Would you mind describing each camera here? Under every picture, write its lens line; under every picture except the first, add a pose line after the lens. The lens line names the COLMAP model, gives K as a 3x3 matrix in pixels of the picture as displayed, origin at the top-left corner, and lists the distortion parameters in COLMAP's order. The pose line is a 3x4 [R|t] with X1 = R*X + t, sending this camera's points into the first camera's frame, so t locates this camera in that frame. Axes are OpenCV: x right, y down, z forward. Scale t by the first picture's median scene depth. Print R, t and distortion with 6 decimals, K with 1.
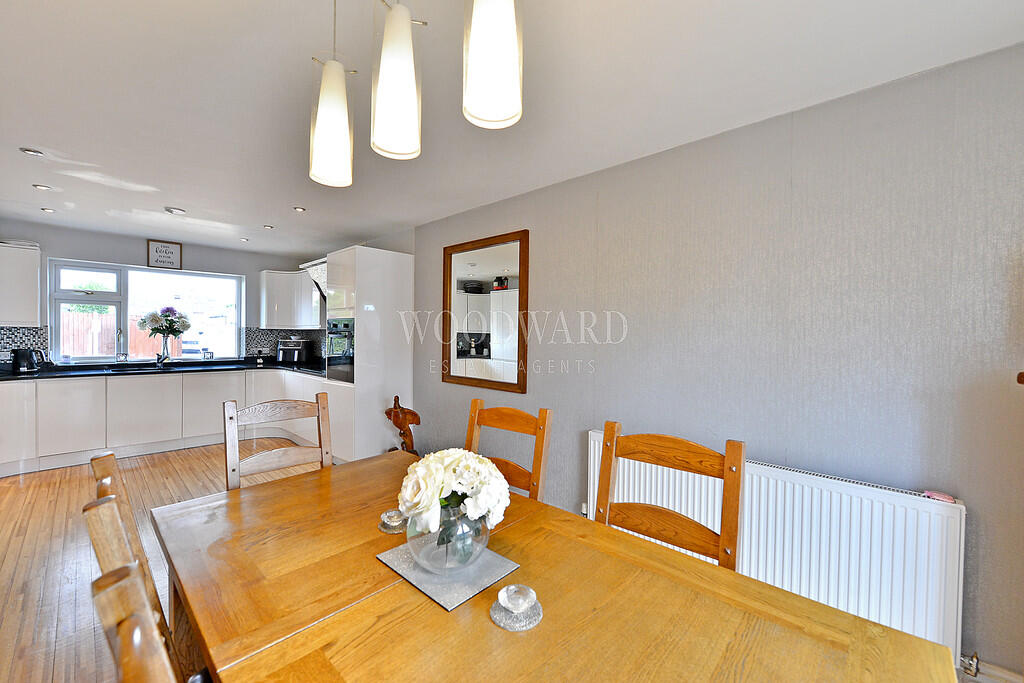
lens RADIAL K [[403.6, 0, 512.3], [0, 403.6, 339.3], [0, 0, 1]] dist [-0.007304, 0.000201]
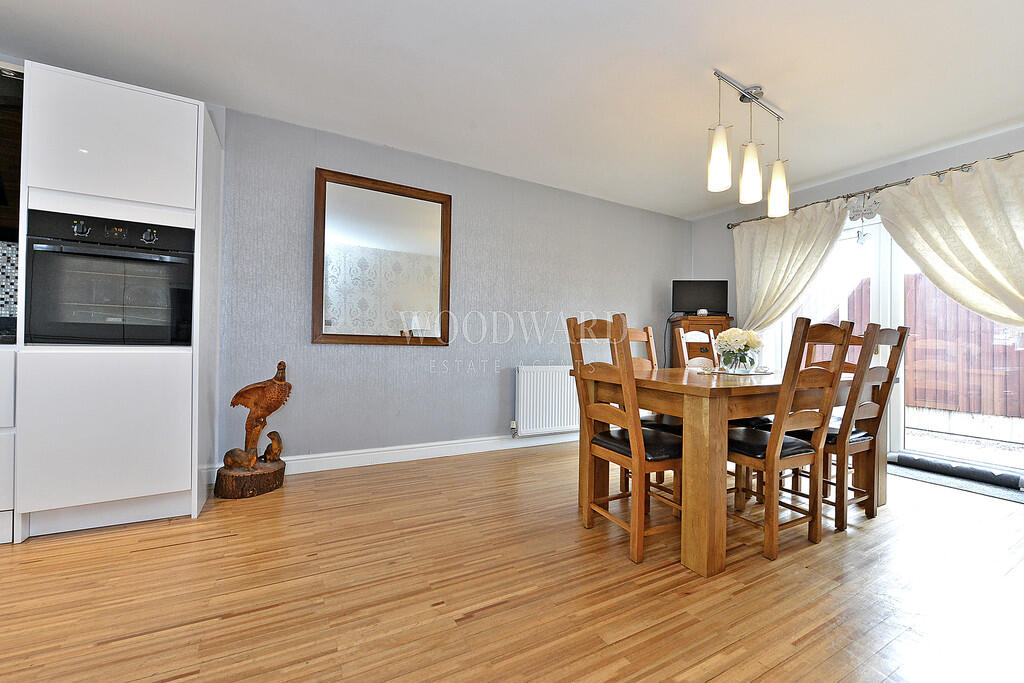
lens RADIAL K [[403.8, 0, 513.9], [0, 403.8, 346.5], [0, 0, 1]] dist [-0.009394, 0.000196]
pose [[0.317383, -0.010162, 0.948243, -0.911271], [-0.015140, 0.999761, 0.015782, 0.110358], [-0.948177, -0.019365, 0.317153, 0.460563]]
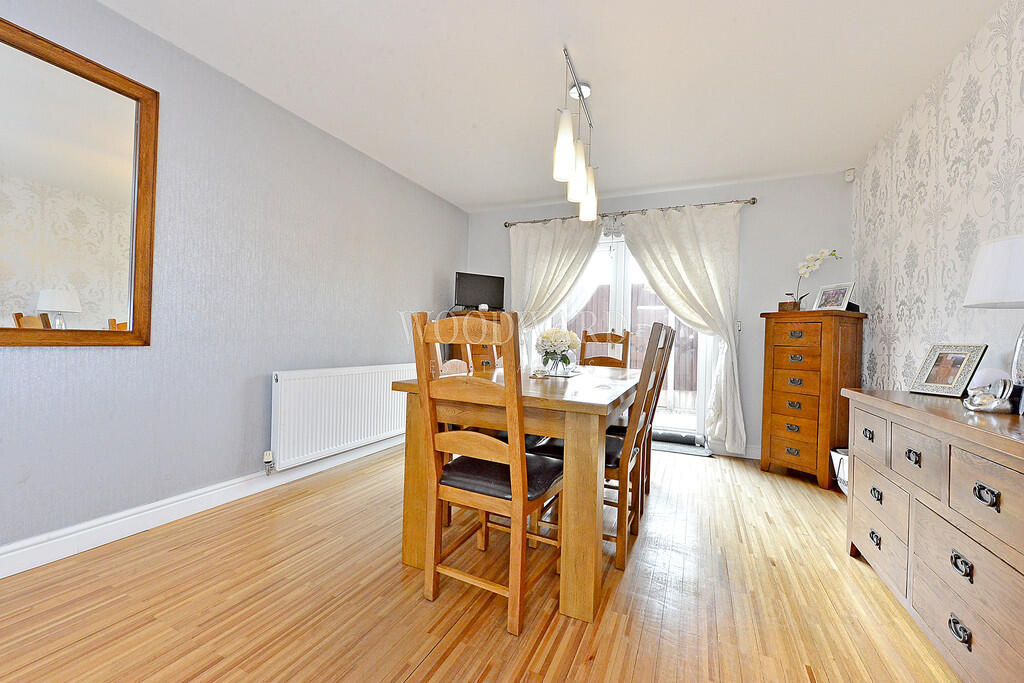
lens RADIAL K [[403.6, 0, 512.3], [0, 403.6, 339.3], [0, 0, 1]] dist [-0.007304, 0.000201]
pose [[-0.313974, -0.020249, 0.949216, -0.729822], [-0.028314, 0.999528, 0.011957, 0.094460], [-0.949009, -0.023122, -0.314399, 0.620156]]
